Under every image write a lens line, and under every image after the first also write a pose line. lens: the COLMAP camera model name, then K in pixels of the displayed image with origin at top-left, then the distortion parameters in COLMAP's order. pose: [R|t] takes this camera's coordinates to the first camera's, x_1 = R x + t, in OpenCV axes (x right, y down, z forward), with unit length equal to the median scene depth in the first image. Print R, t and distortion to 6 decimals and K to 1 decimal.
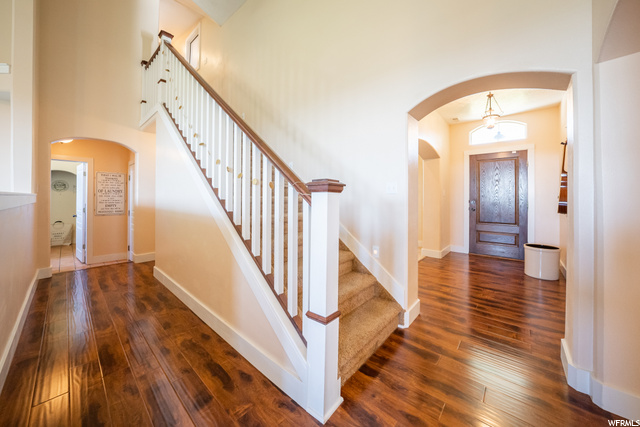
lens RADIAL K [[228.4, 0, 319.9], [0, 228.4, 196.9], [0, 0, 1]] dist [-0.015465, 0.000002]
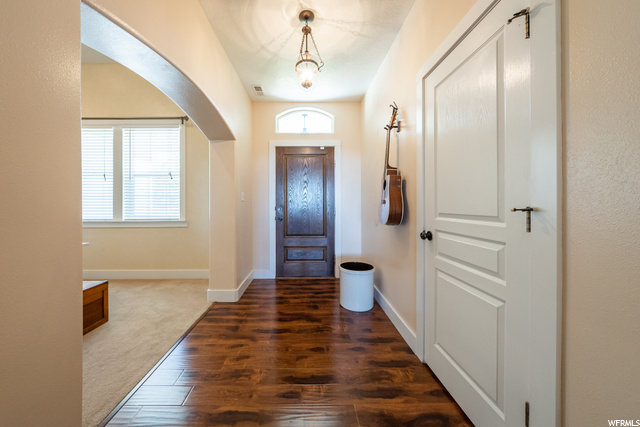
lens RADIAL K [[223.3, 0, 310.7], [0, 223.3, 204.7], [0, 0, 1]] dist [-0.000442, -0.000015]
pose [[0.738533, -0.007337, 0.674178, 0.264463], [0.003375, 0.999968, 0.007186, 0.002557], [-0.674209, -0.003032, 0.738534, 0.404406]]
